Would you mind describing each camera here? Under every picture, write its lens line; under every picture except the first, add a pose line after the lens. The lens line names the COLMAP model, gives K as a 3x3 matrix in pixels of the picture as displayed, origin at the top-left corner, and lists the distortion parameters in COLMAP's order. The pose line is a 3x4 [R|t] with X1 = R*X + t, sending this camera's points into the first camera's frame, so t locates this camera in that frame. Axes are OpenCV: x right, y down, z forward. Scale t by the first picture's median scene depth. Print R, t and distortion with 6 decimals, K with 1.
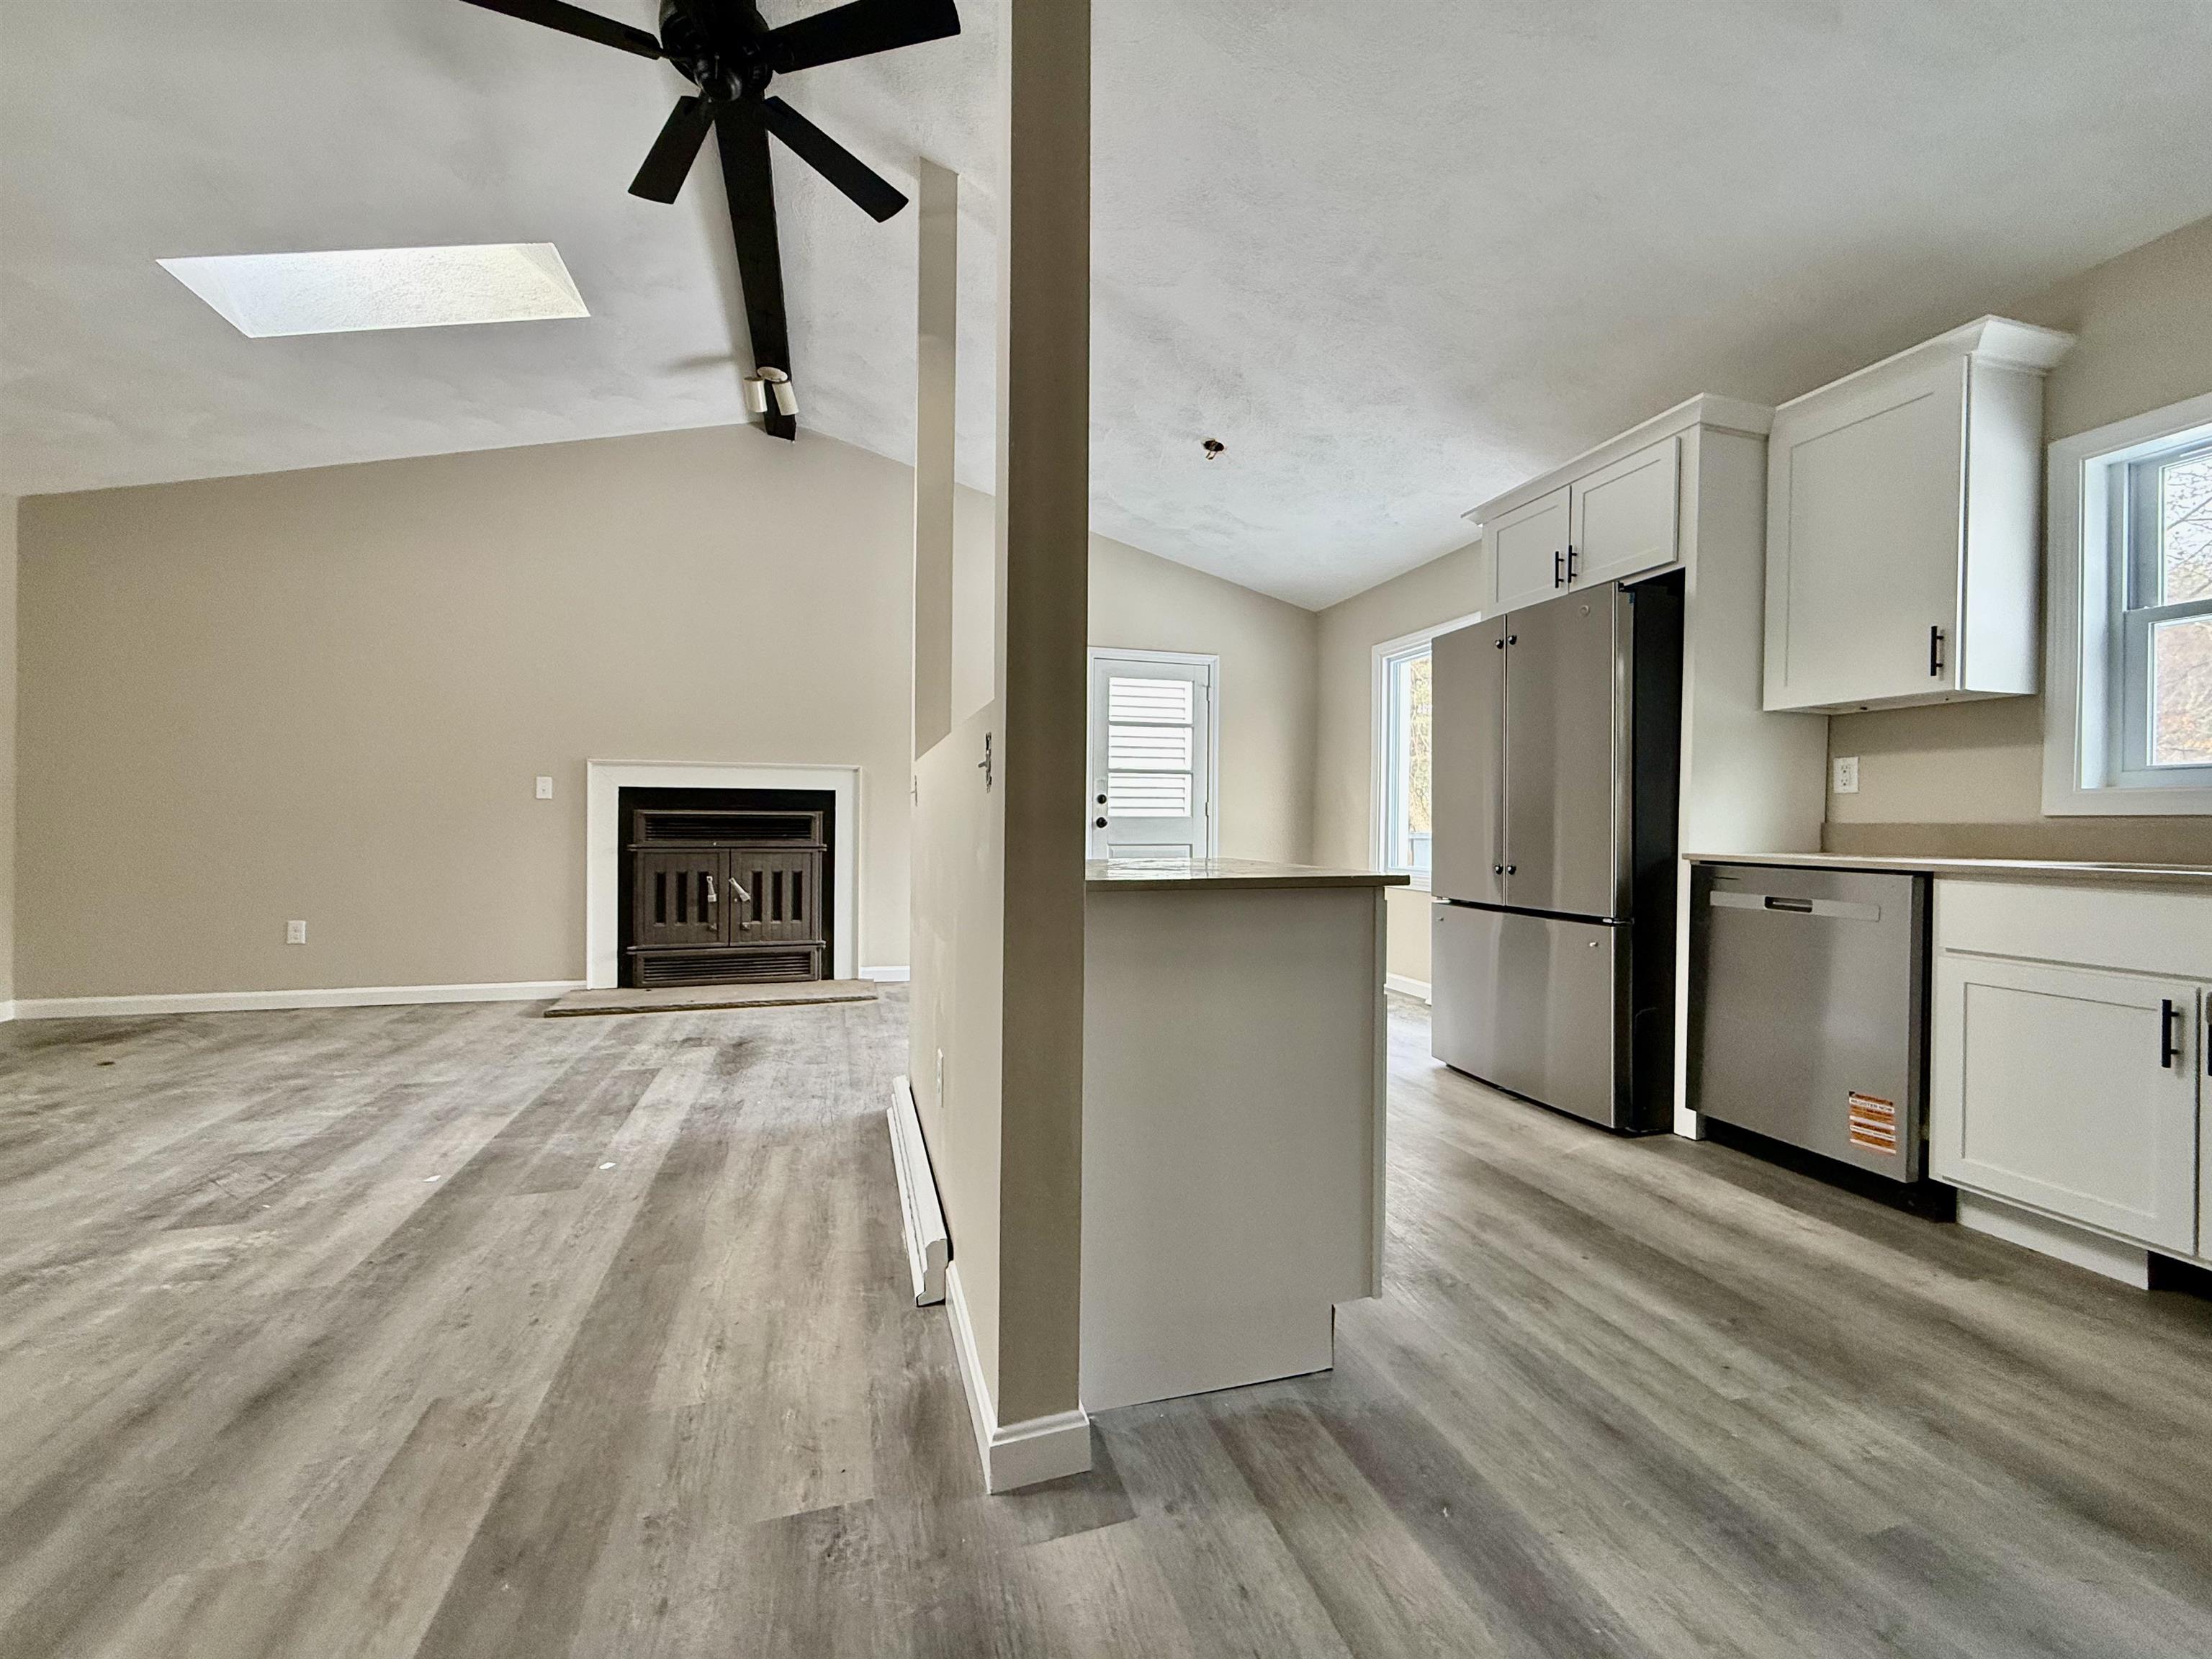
lens RADIAL K [[878.1, 0, 1101.1], [0, 878.1, 827.6], [0, 0, 1]] dist [-0.000614, -0.000050]
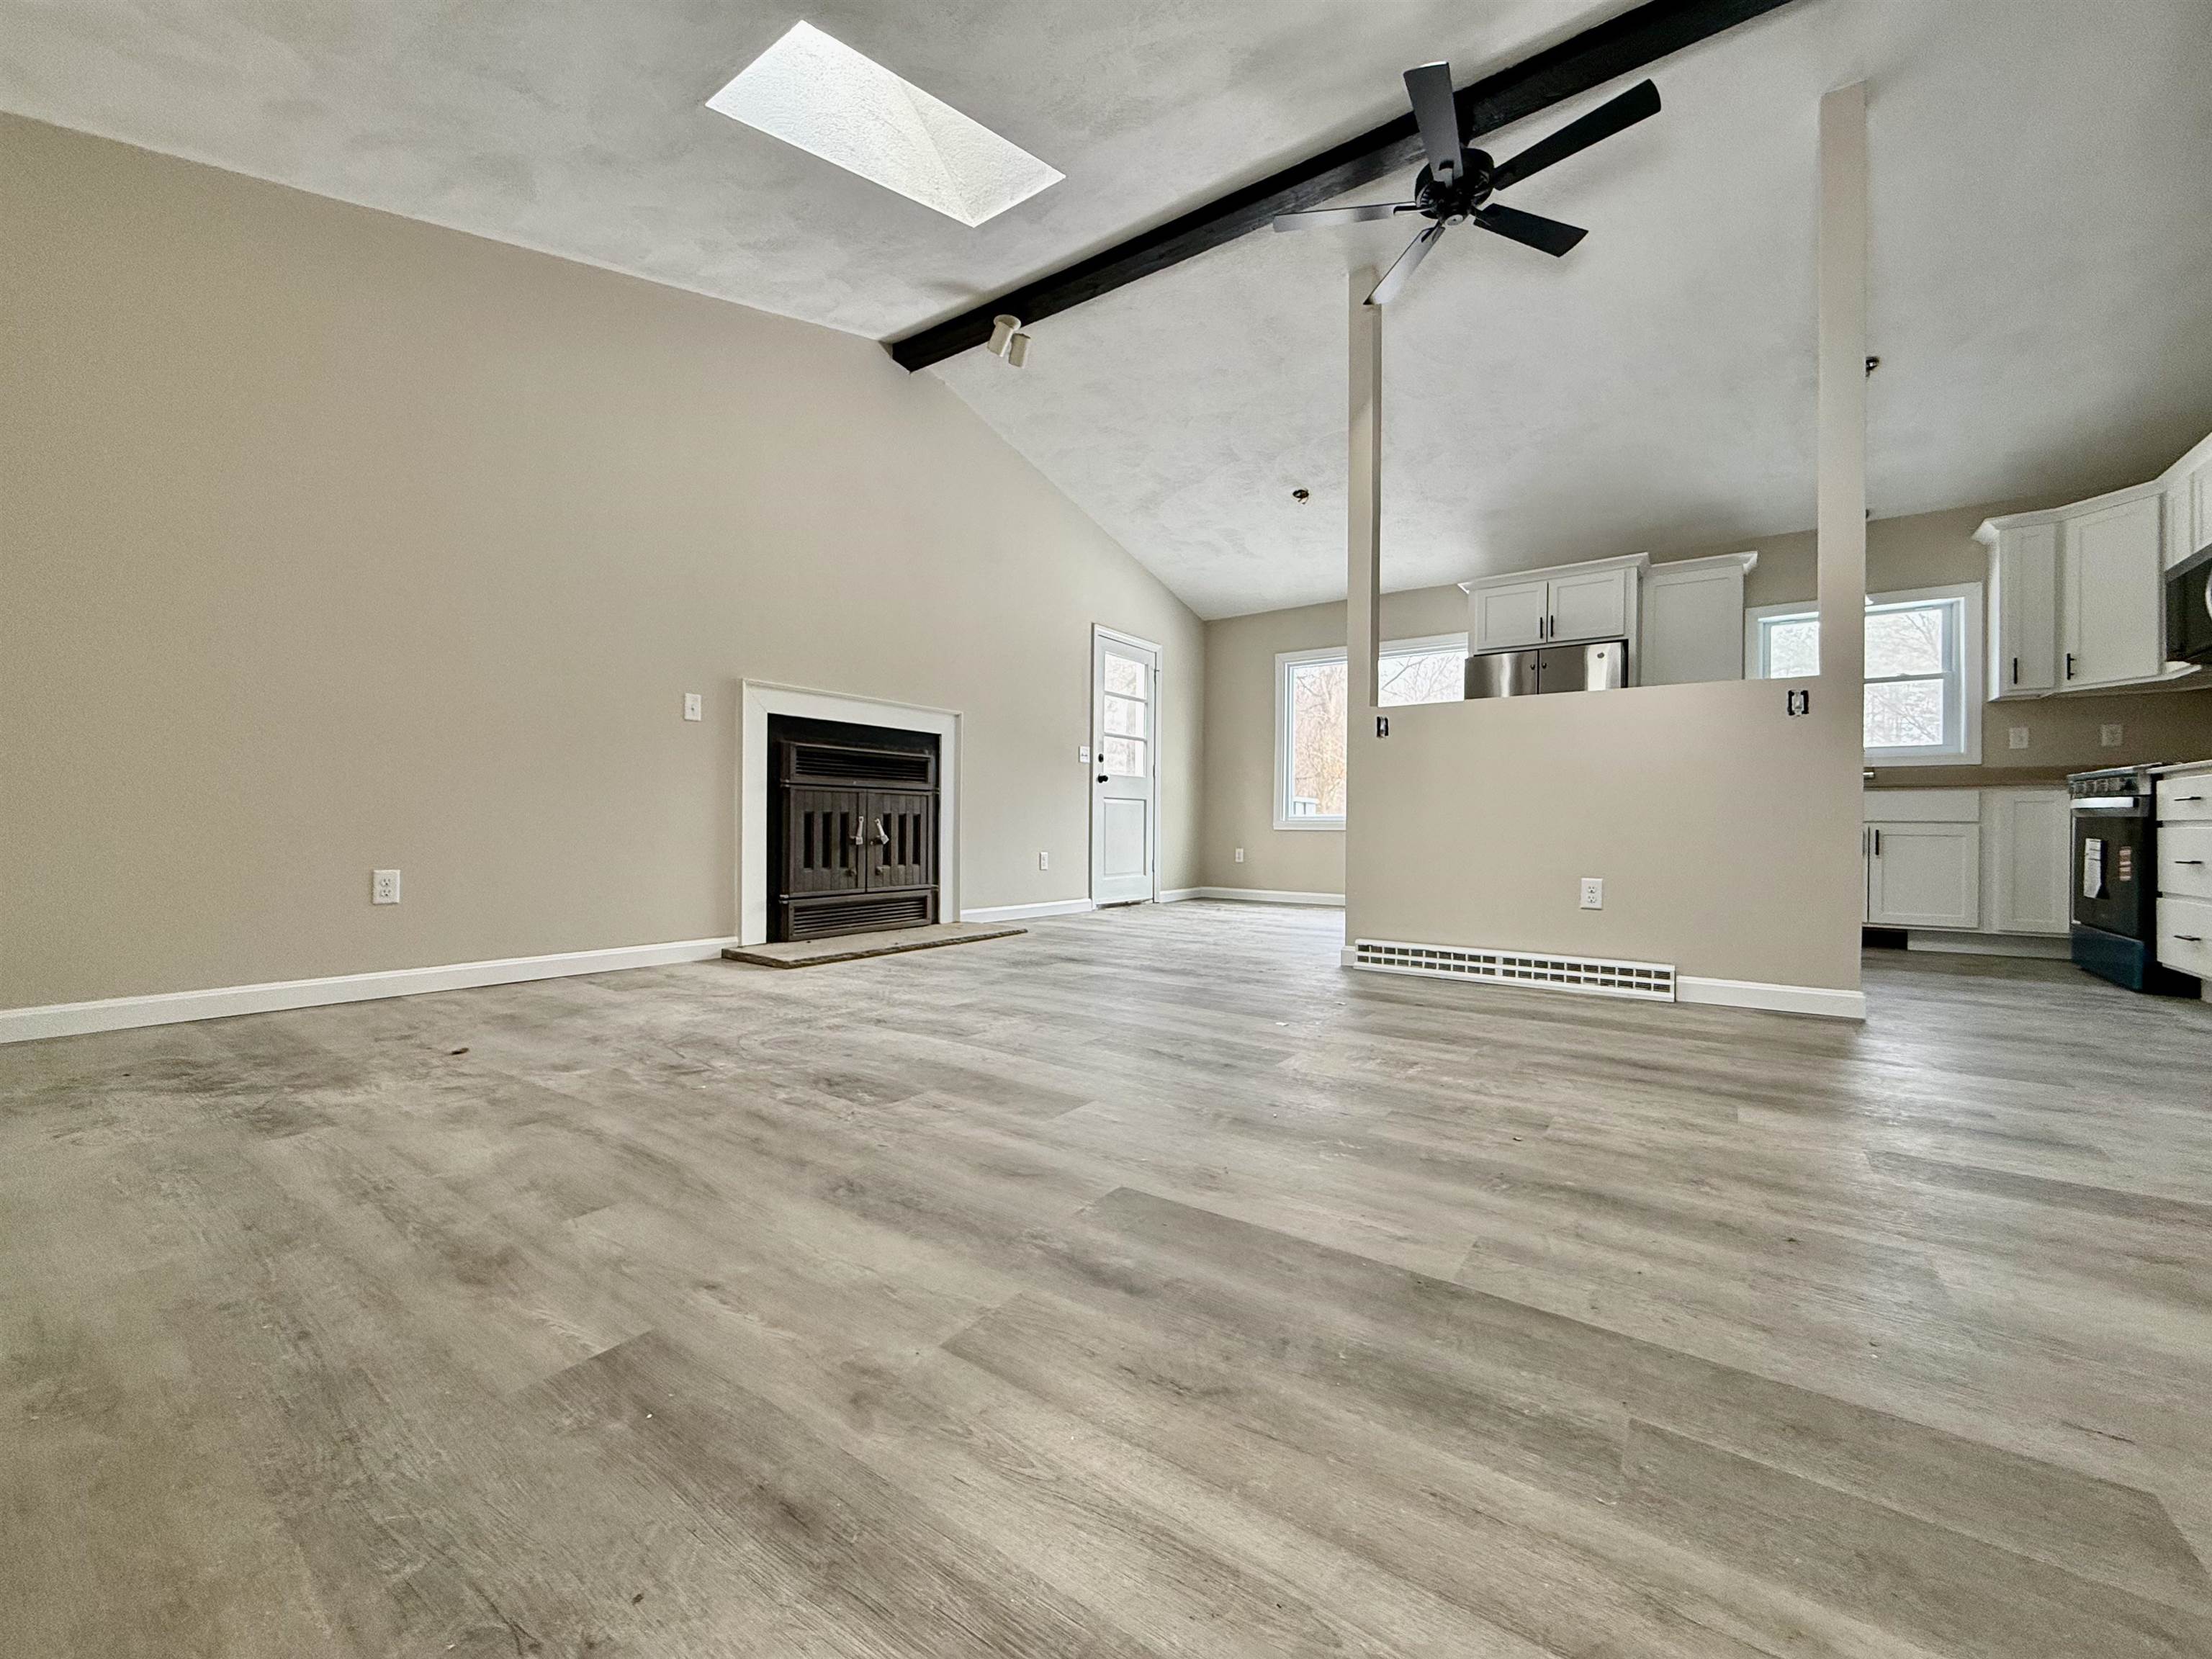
lens RADIAL K [[878.1, 0, 1101.1], [0, 878.1, 827.6], [0, 0, 1]] dist [-0.000614, -0.000050]
pose [[0.790536, -0.000359, 0.612416, -0.837571], [-0.000906, 0.999998, 0.001755, 0.067113], [-0.612415, -0.001943, 0.790534, 0.108036]]
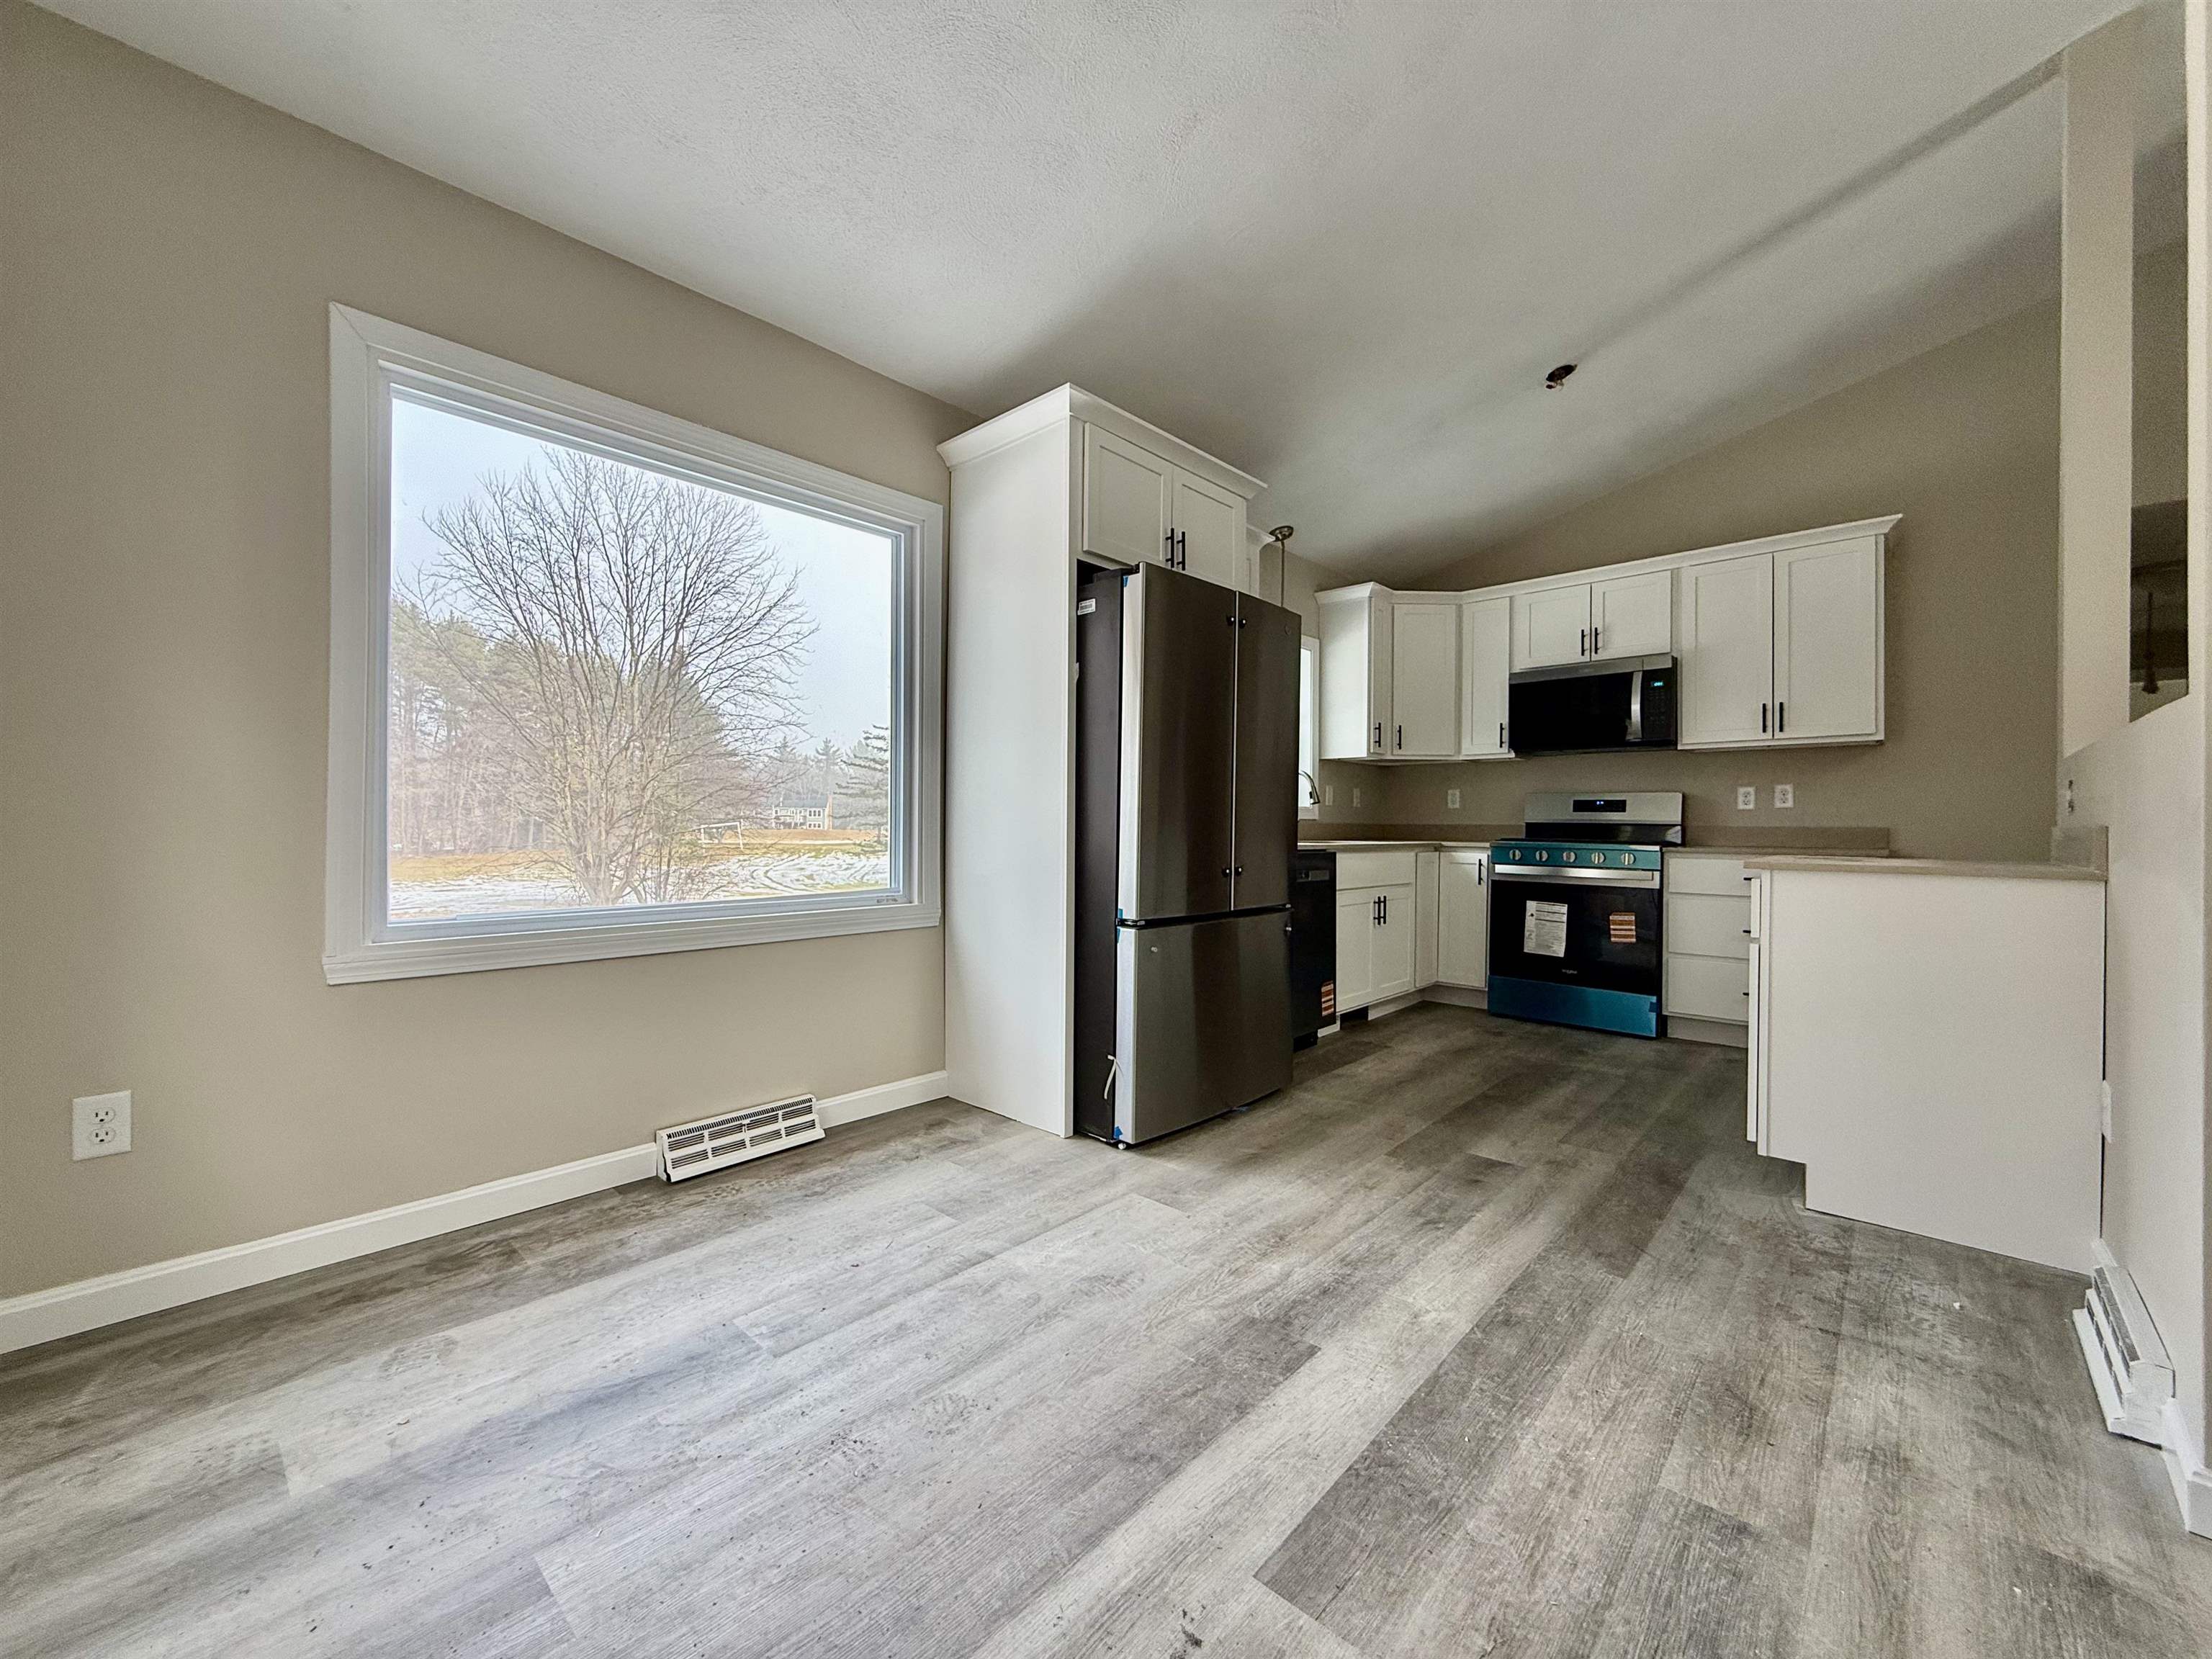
lens RADIAL K [[878.1, 0, 1101.1], [0, 878.1, 827.6], [0, 0, 1]] dist [-0.000614, -0.000050]
pose [[-0.505102, -0.011446, 0.862984, -0.169581], [-0.007637, 0.999932, 0.008793, -0.002875], [-0.863026, -0.002149, -0.505155, 1.041714]]
